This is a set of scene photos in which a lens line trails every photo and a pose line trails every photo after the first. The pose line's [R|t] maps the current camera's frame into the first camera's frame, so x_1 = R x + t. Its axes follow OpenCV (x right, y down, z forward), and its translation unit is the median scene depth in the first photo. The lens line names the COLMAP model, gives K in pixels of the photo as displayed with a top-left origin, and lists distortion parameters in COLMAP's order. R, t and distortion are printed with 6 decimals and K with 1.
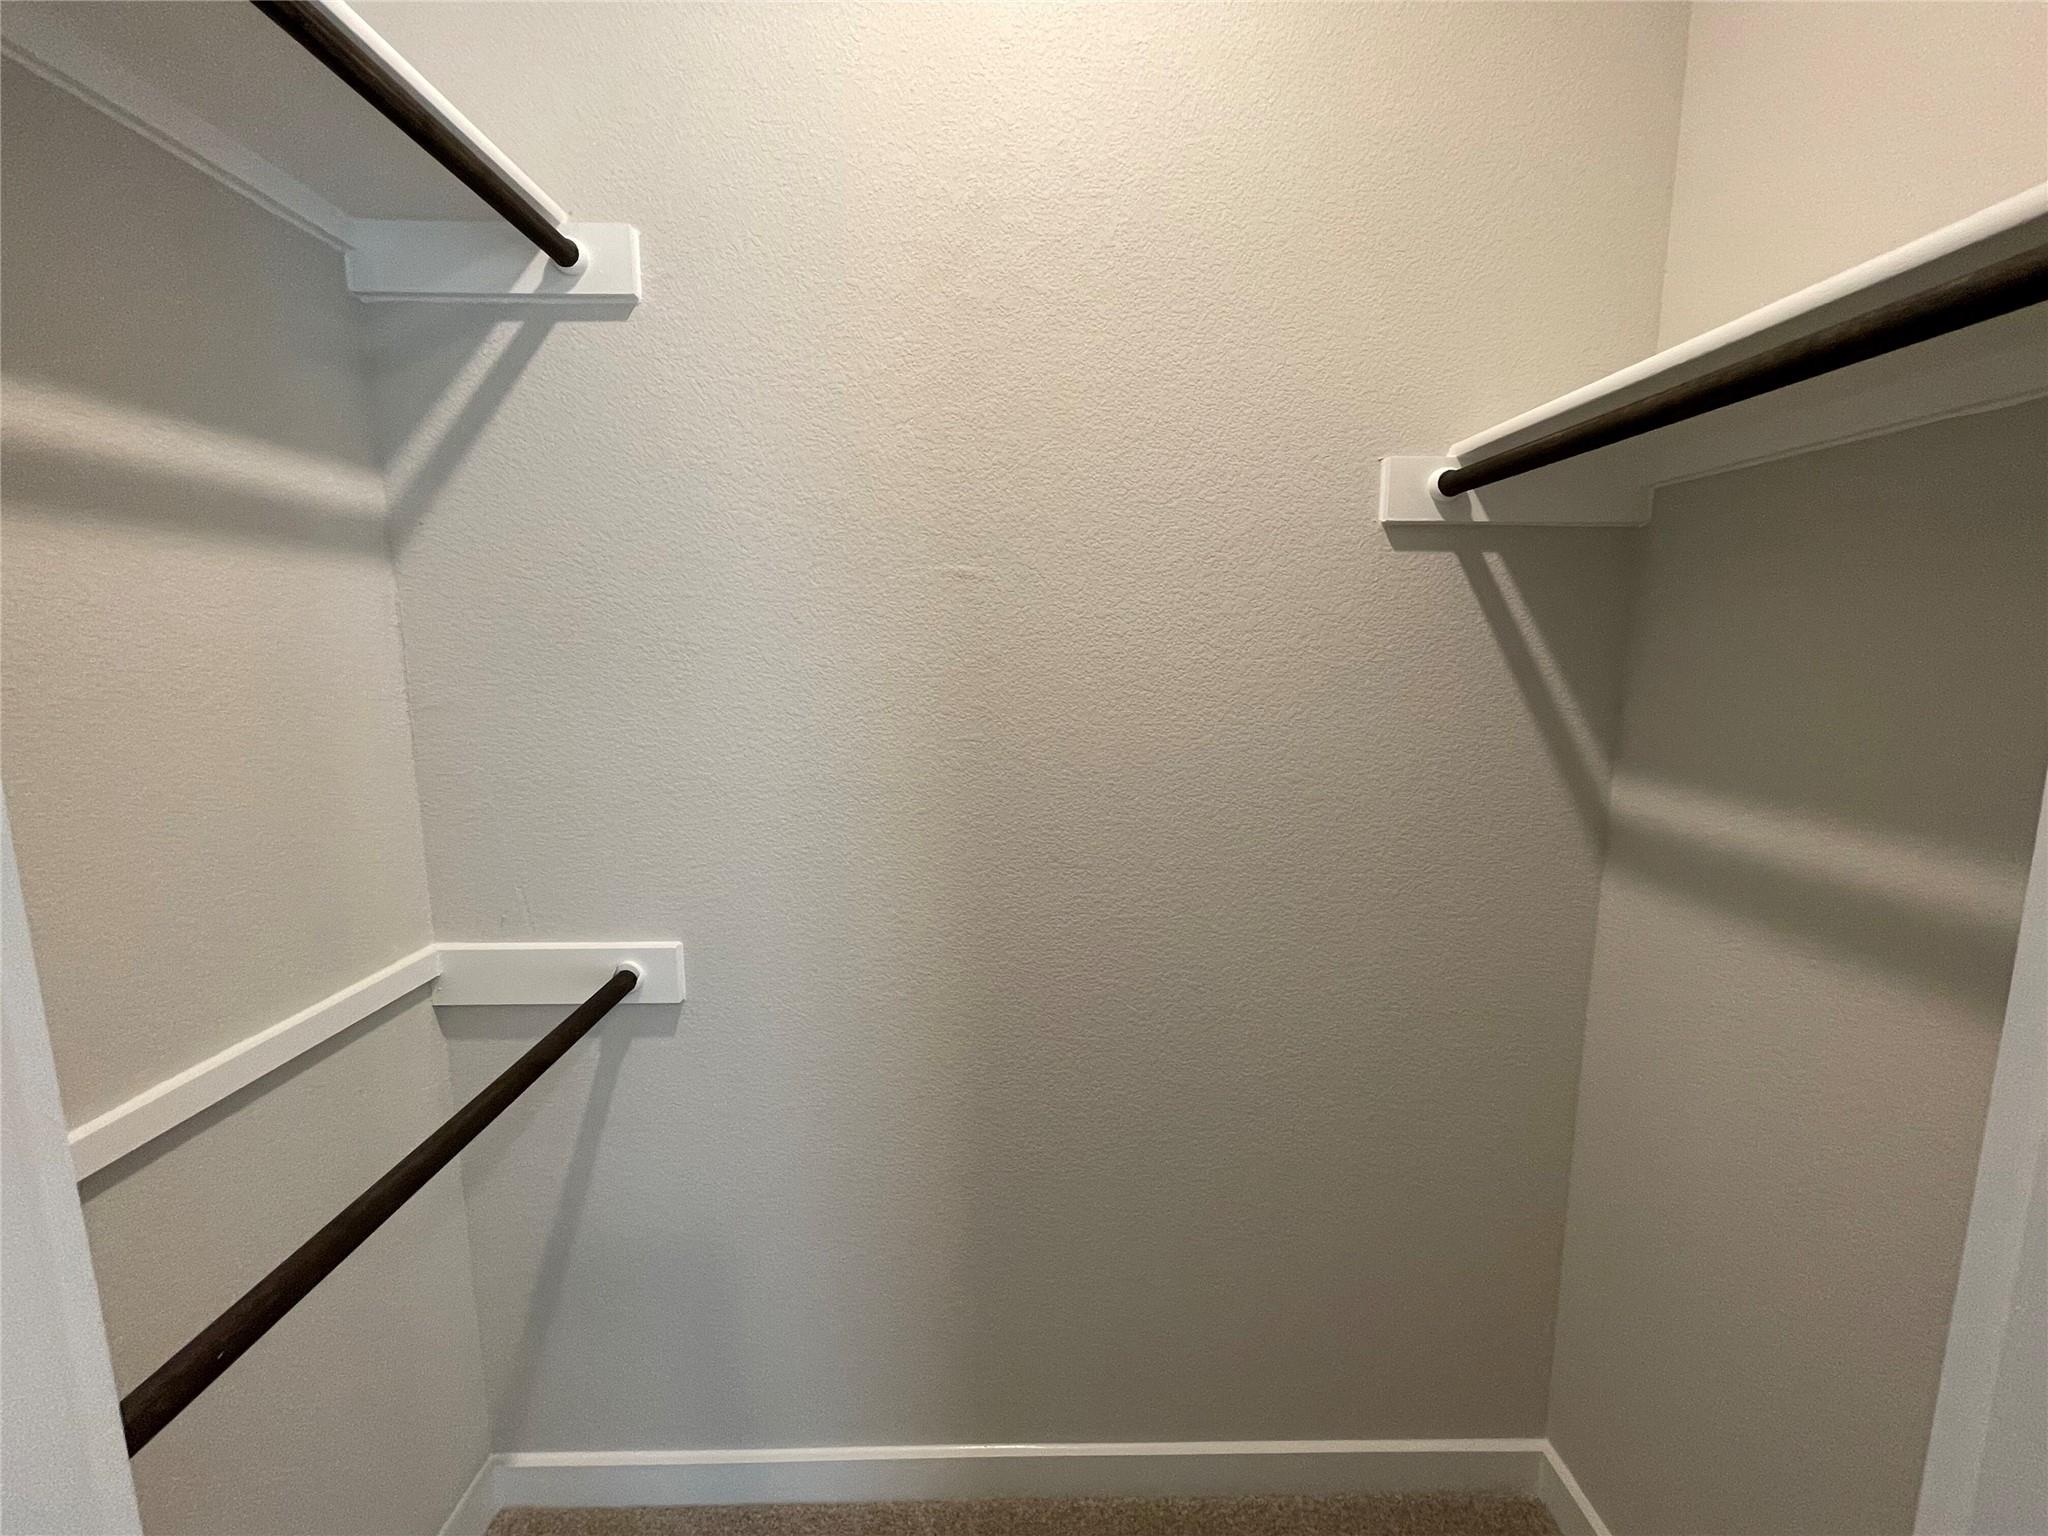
lens RADIAL K [[835.7, 0, 1021.4], [0, 835.7, 771.1], [0, 0, 1]] dist [-0.003315, 0.001146]
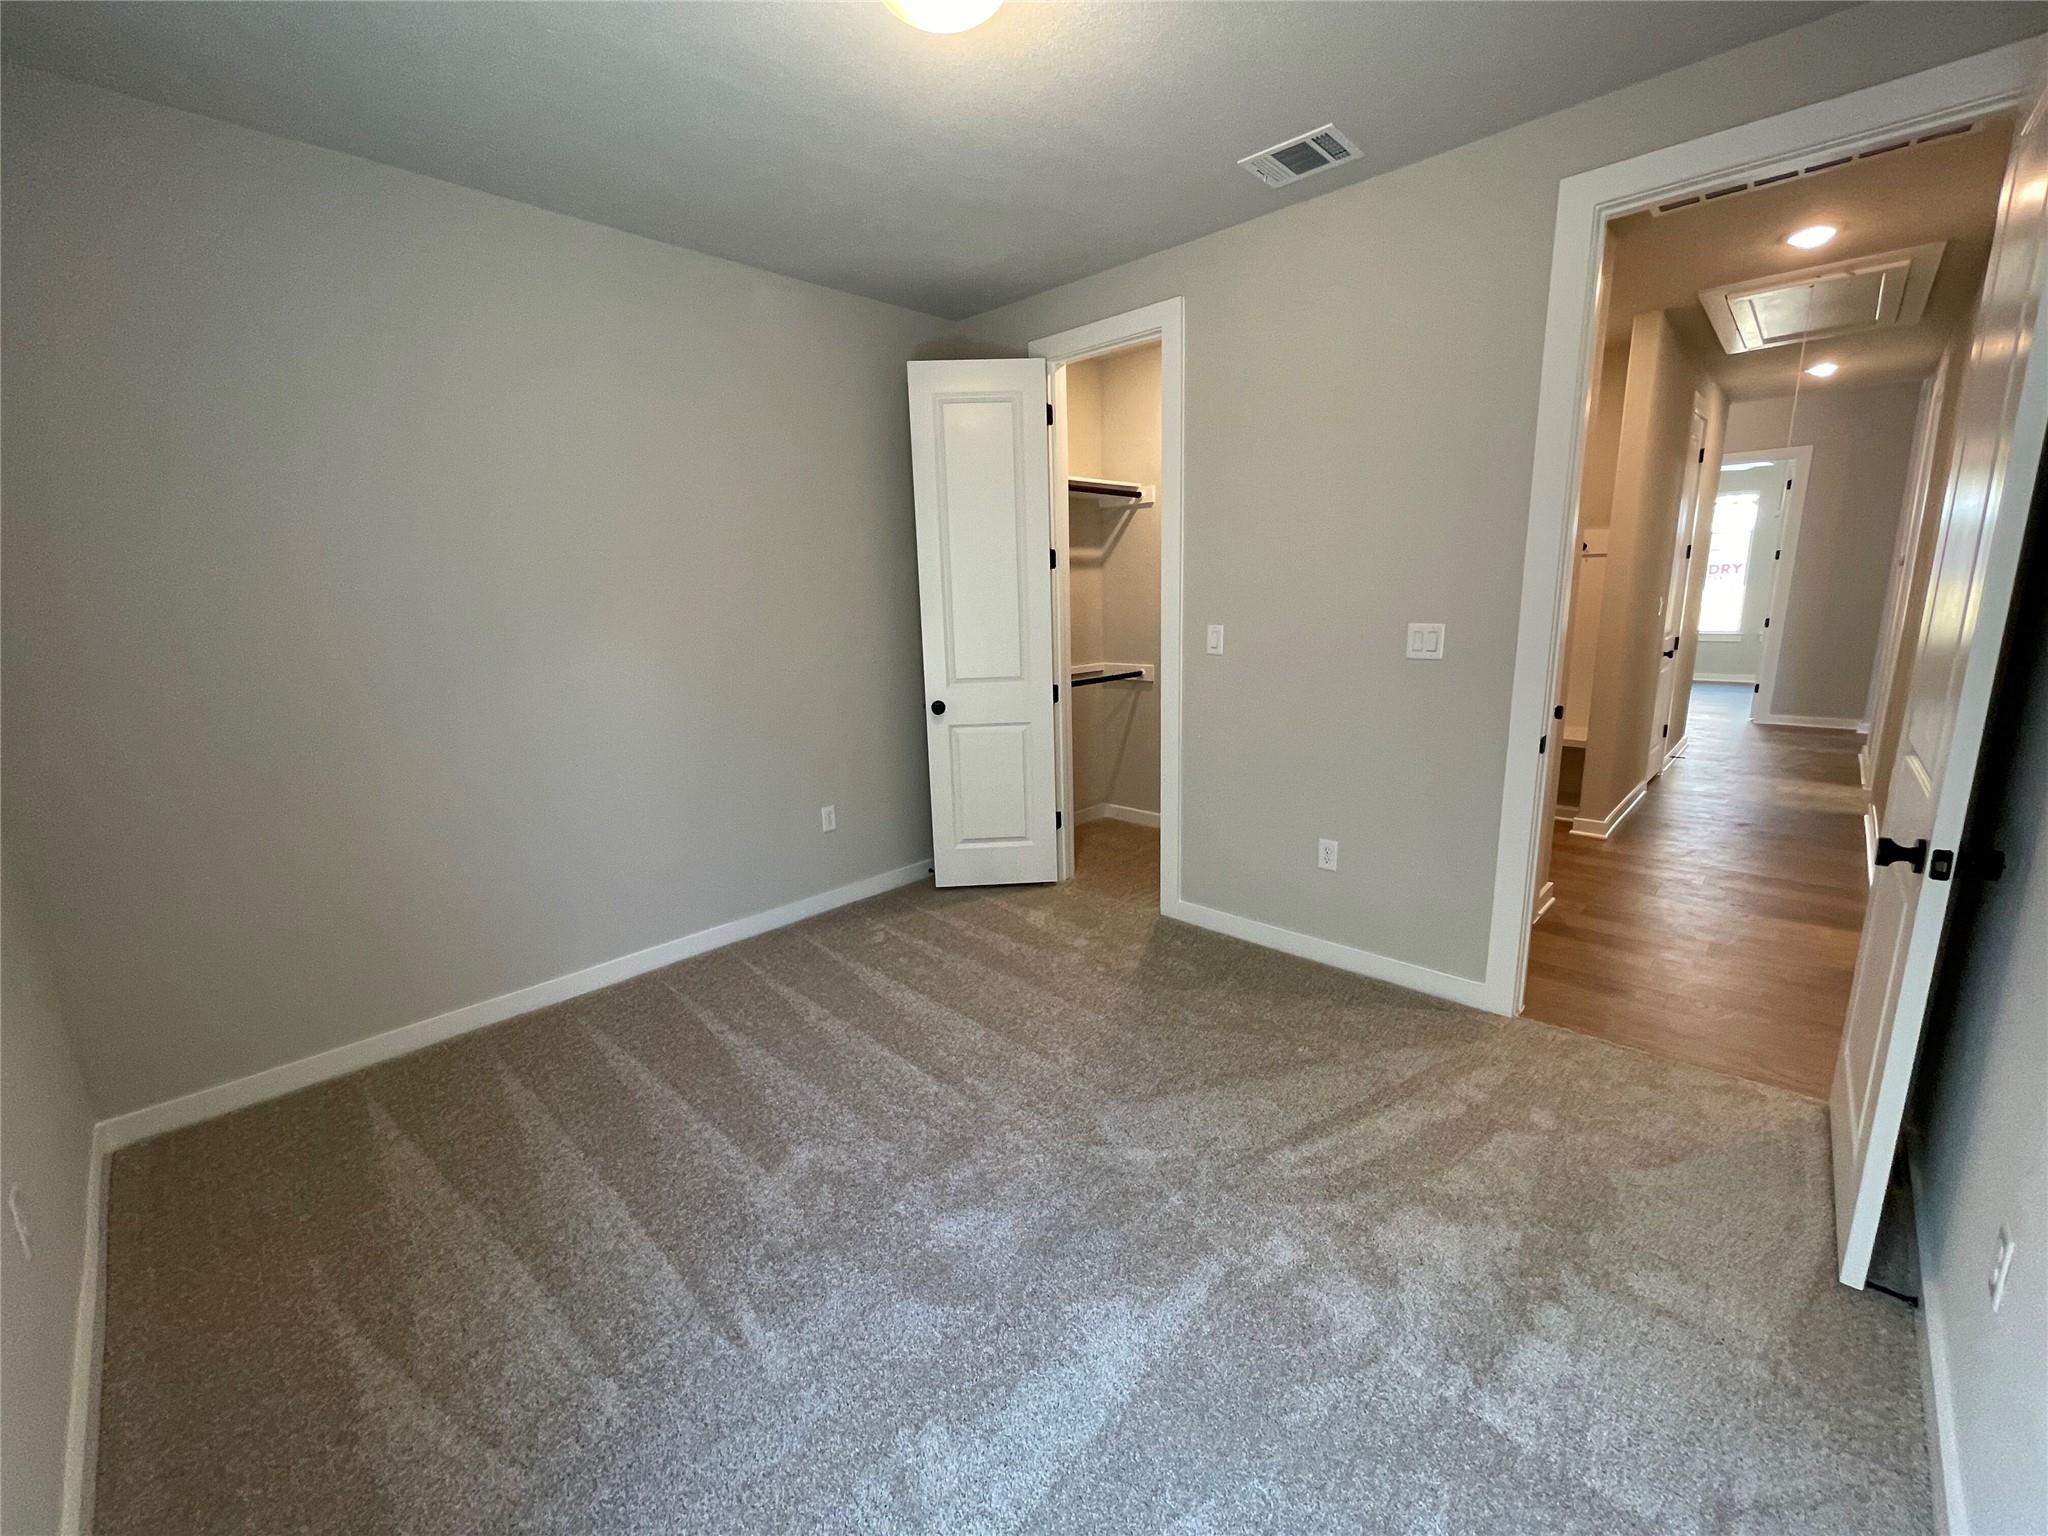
lens RADIAL K [[835.7, 0, 1011.9], [0, 835.7, 766.0], [0, 0, 1]] dist [-0.003315, 0.001146]
pose [[0.708254, 0.124517, -0.694889, 2.095097], [-0.080857, 0.992152, 0.095371, 0.400282], [0.701311, -0.011361, 0.712764, -2.476338]]
